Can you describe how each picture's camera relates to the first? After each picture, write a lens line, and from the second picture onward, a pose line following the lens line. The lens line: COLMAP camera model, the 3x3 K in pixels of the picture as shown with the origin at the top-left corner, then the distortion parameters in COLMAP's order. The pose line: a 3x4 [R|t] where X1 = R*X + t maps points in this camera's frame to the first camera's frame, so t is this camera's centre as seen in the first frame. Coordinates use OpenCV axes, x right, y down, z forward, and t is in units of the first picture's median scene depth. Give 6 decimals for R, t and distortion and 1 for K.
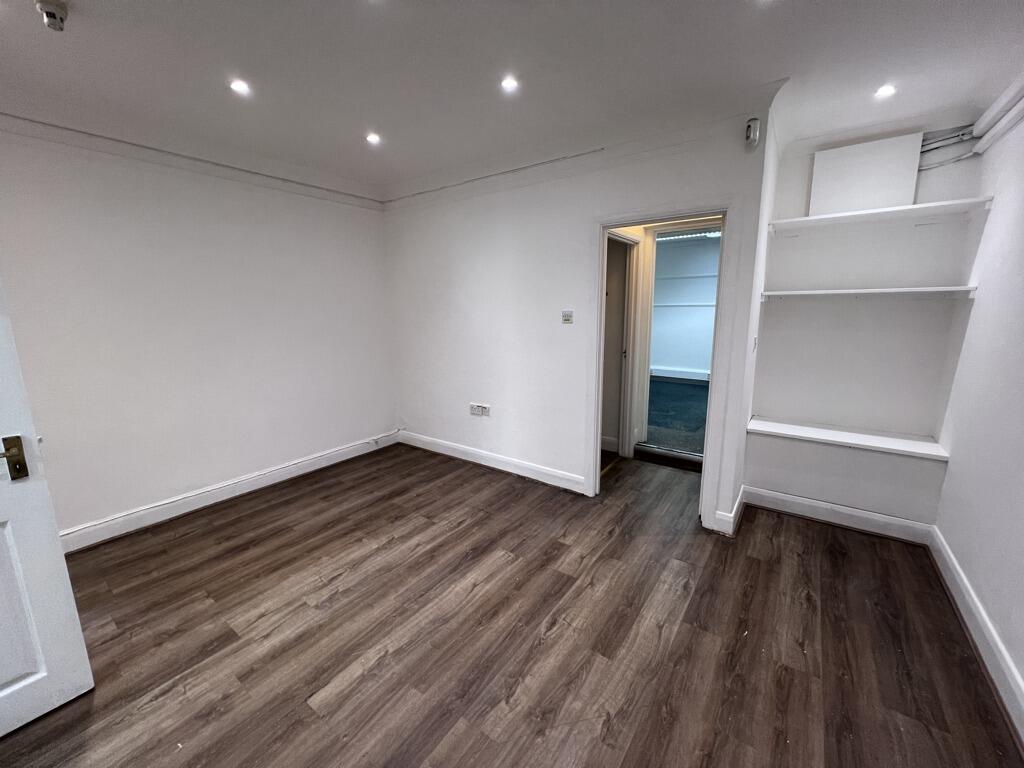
lens RADIAL K [[411.3, 0, 506.2], [0, 411.3, 384.2], [0, 0, 1]] dist [0.003434, -0.000290]
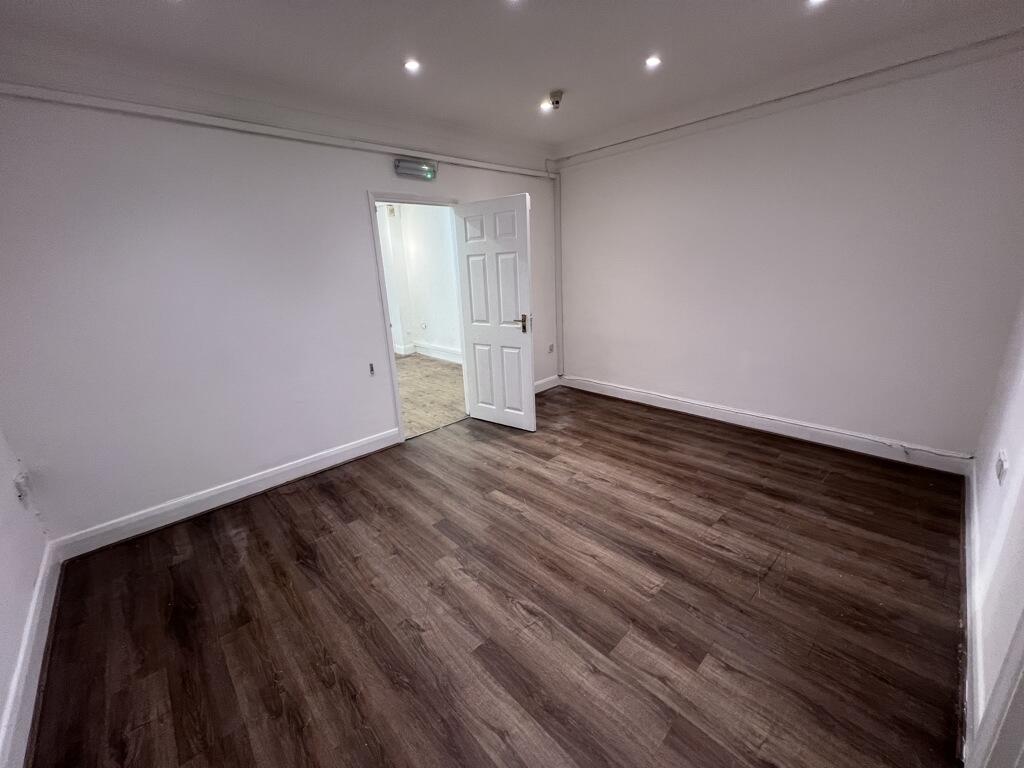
lens RADIAL K [[411.3, 0, 514.6], [0, 411.3, 383.1], [0, 0, 1]] dist [0.003434, -0.000290]
pose [[-0.175483, 0.292268, -0.940098, 0.723863], [-0.132926, 0.939138, 0.316782, -0.167083], [0.975467, 0.180553, -0.125952, 0.847575]]
